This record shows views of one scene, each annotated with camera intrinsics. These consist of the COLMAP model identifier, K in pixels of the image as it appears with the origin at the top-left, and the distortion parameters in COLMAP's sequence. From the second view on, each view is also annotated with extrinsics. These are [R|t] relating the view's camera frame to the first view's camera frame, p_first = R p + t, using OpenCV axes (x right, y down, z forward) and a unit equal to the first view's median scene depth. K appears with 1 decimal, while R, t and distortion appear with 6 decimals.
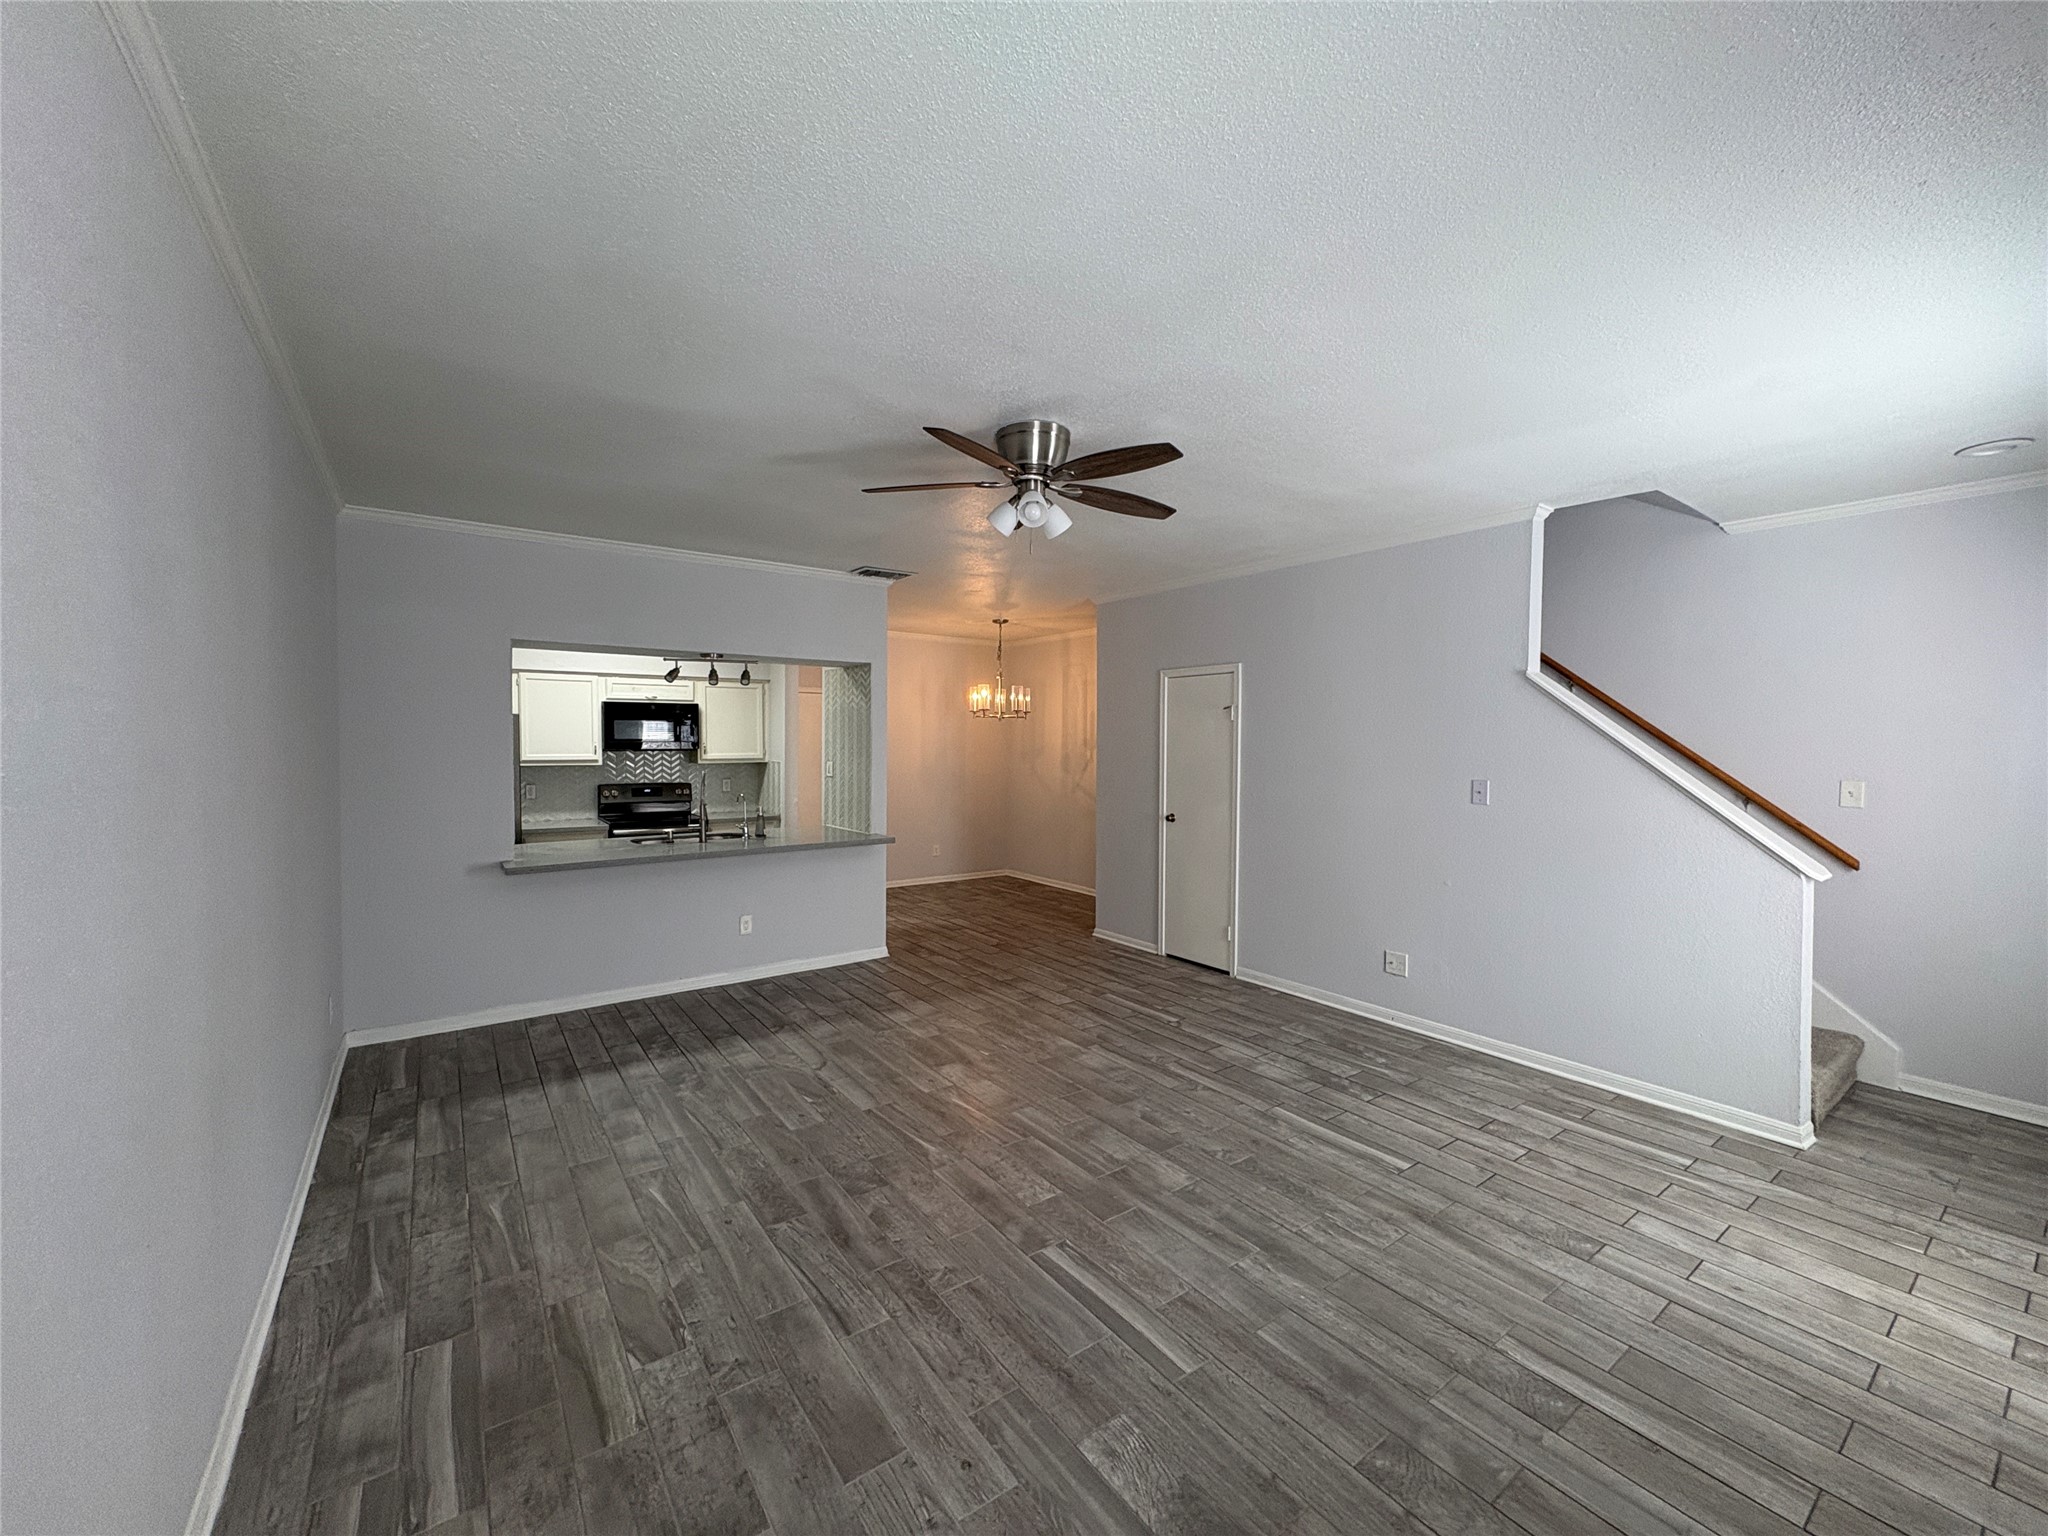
lens RADIAL K [[809.7, 0, 1021.4], [0, 809.7, 764.5], [0, 0, 1]] dist [0.001261, -0.000171]
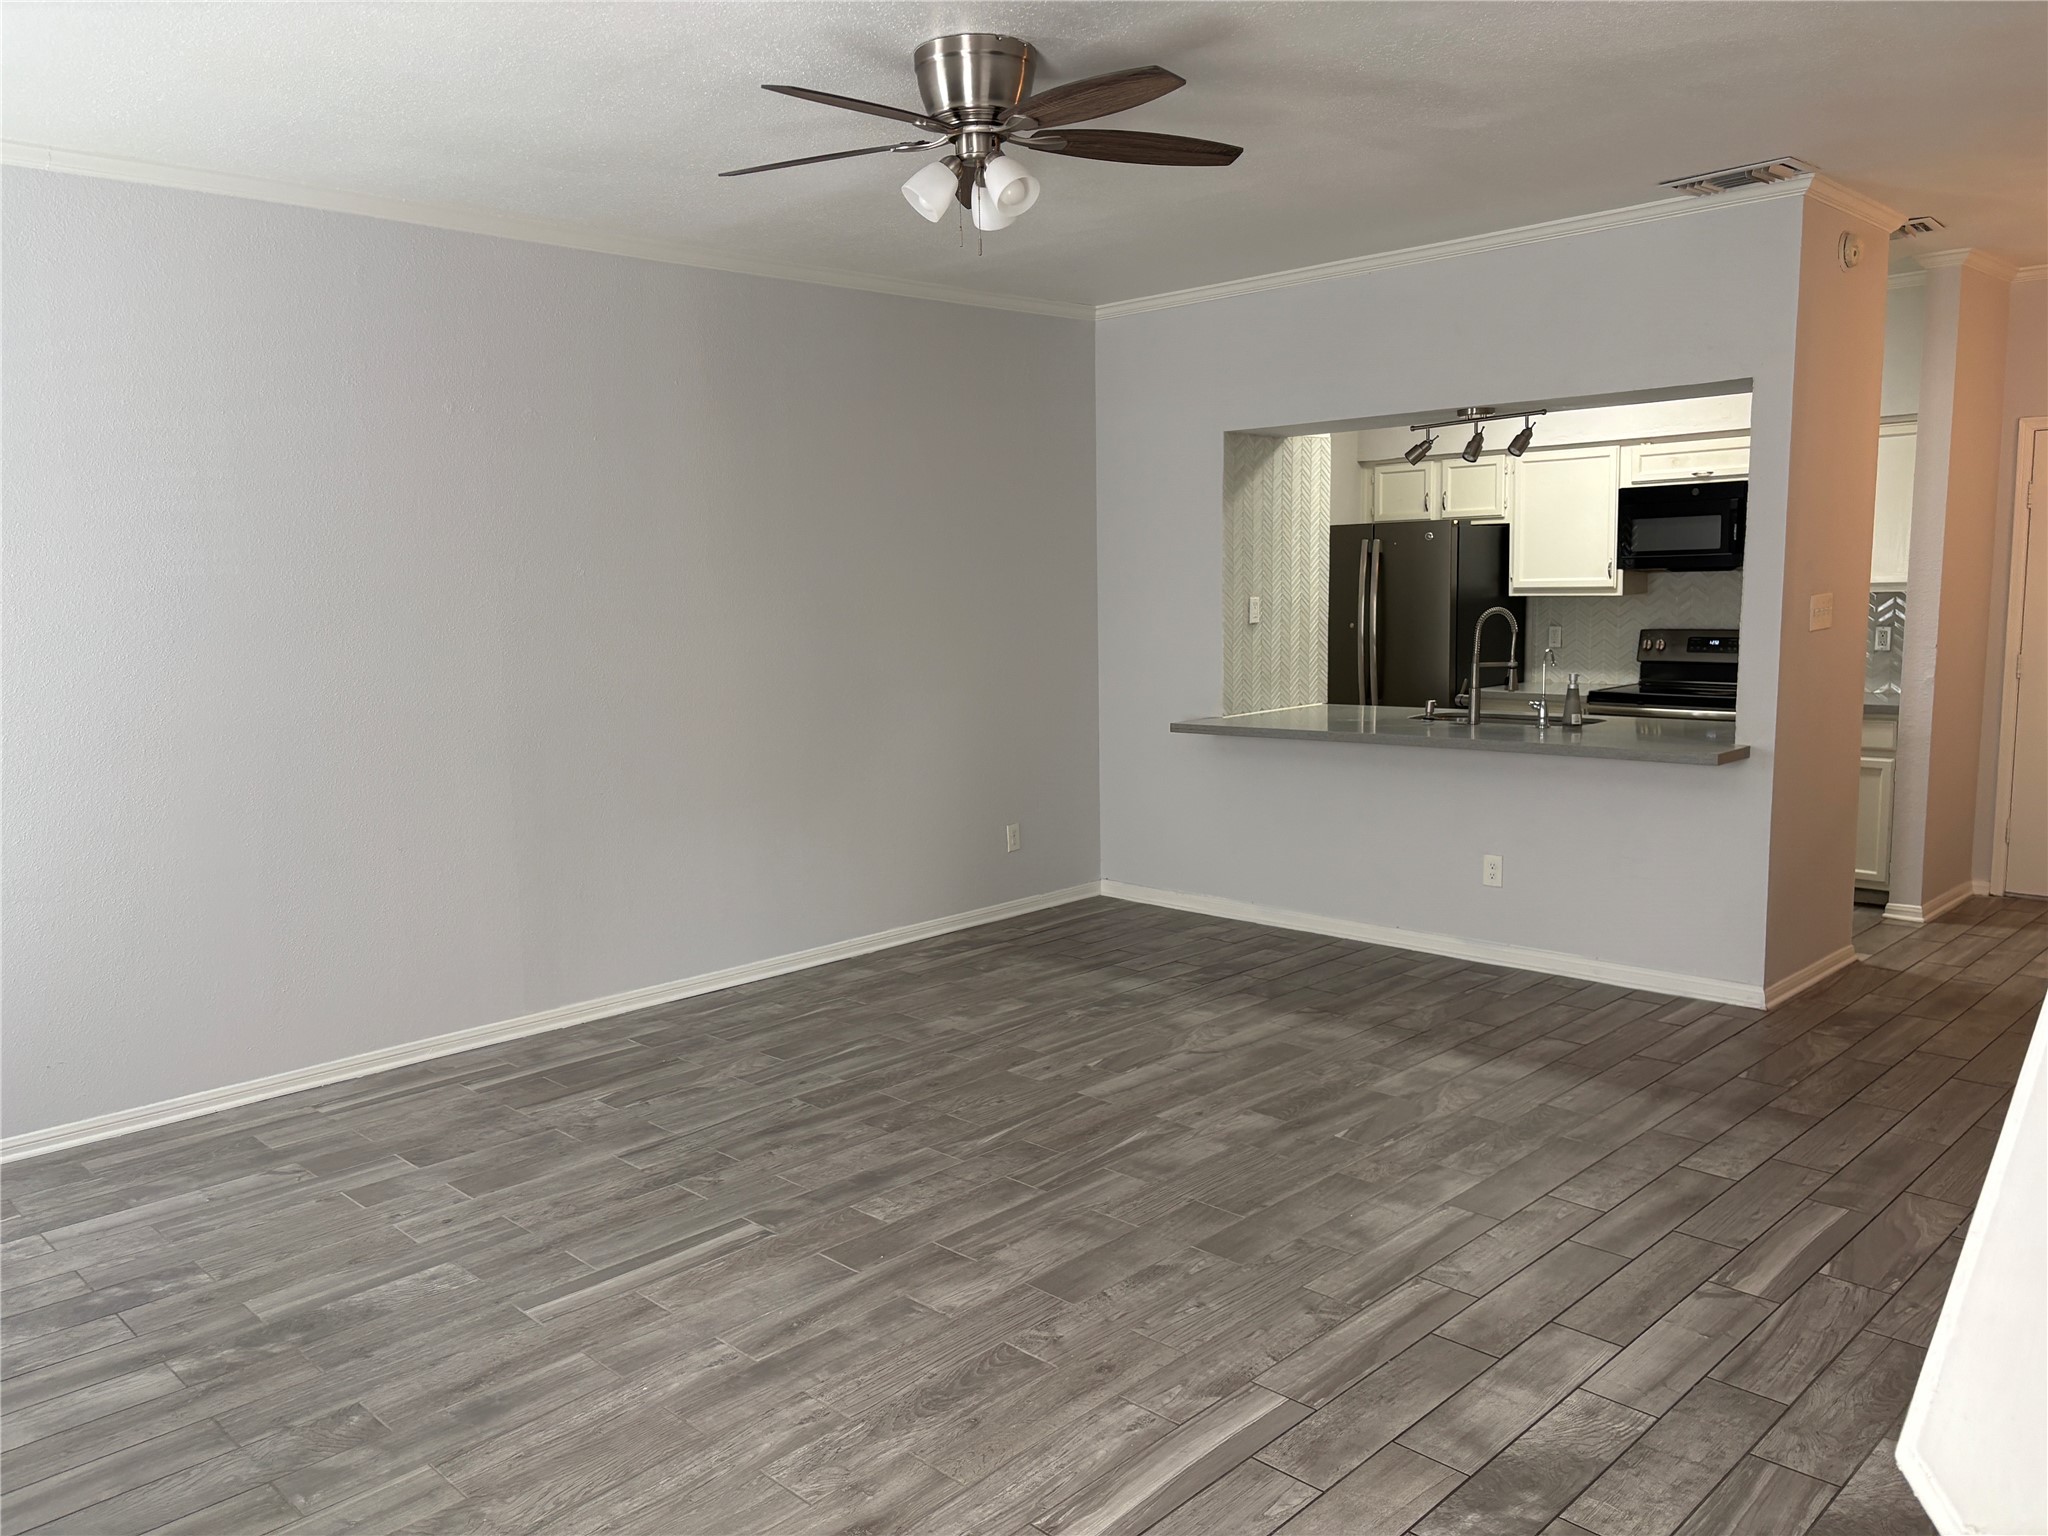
lens RADIAL K [[1535.2, 0, 1026.4], [0, 1535.2, 767.1], [0, 0, 1]] dist [0.046827, -0.046438]
pose [[0.172058, 0.116401, -0.978185, 1.006811], [-0.005116, 0.993086, 0.117274, -0.009703], [0.985073, -0.015174, 0.171464, 0.687287]]
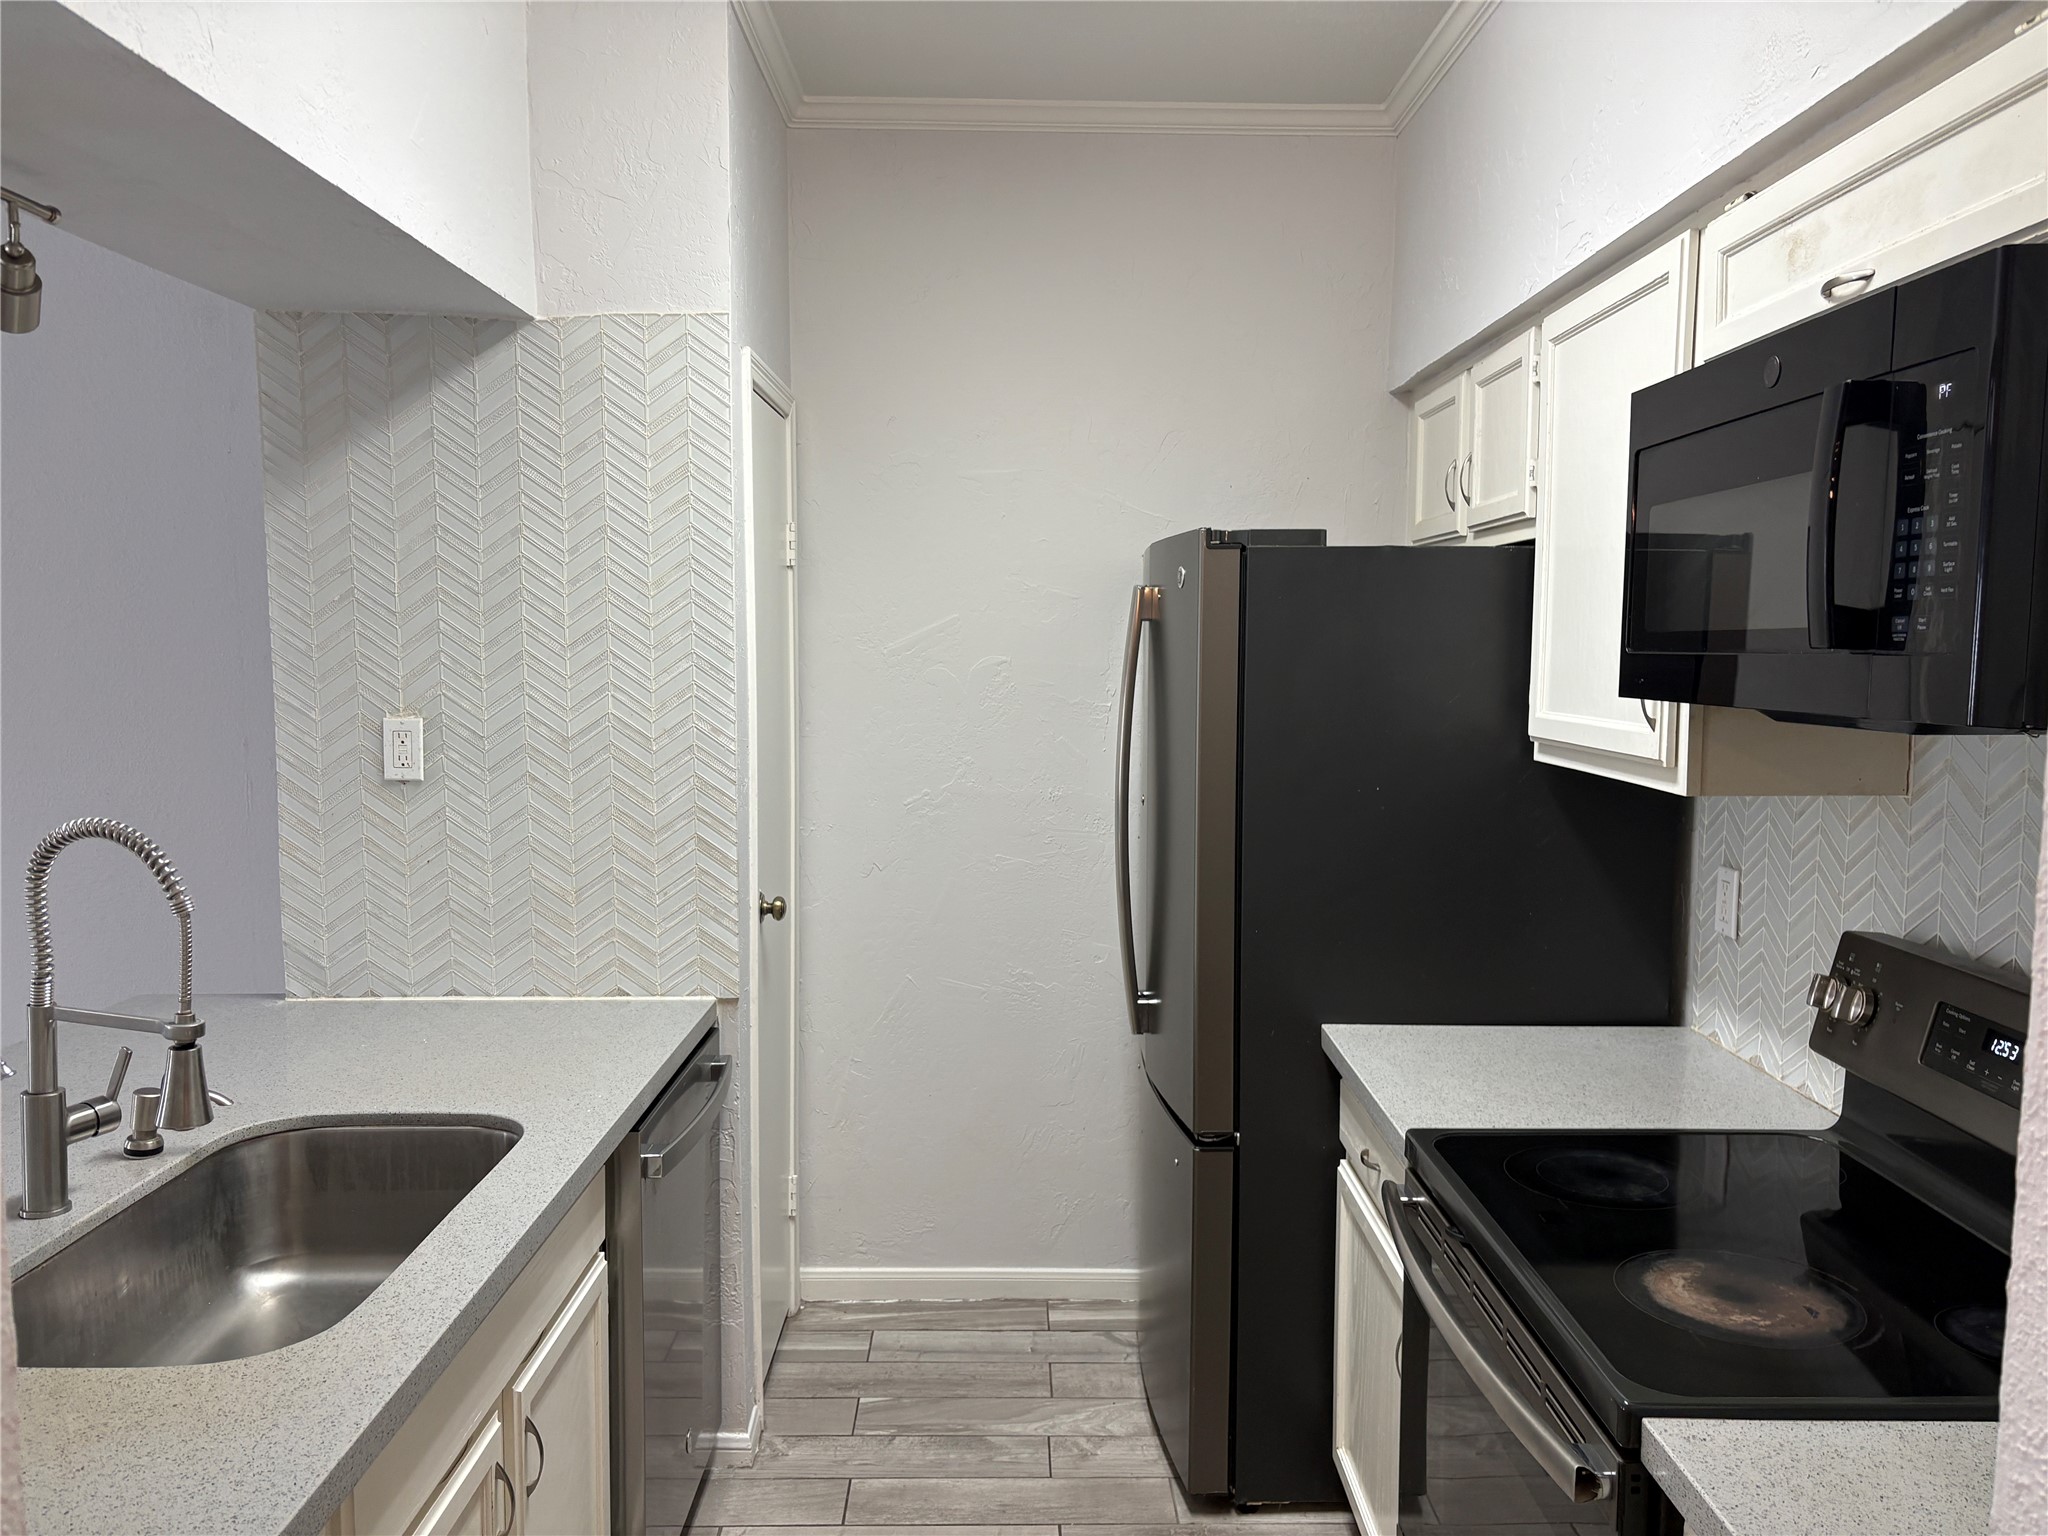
lens RADIAL K [[1535.2, 0, 1025.5], [0, 1535.2, 769.7], [0, 0, 1]] dist [0.046827, -0.046438]
pose [[-0.578551, 0.051425, -0.814023, -0.372231], [-0.036216, 0.995407, 0.088624, -0.049637], [0.814842, 0.080754, -0.574031, 1.997742]]
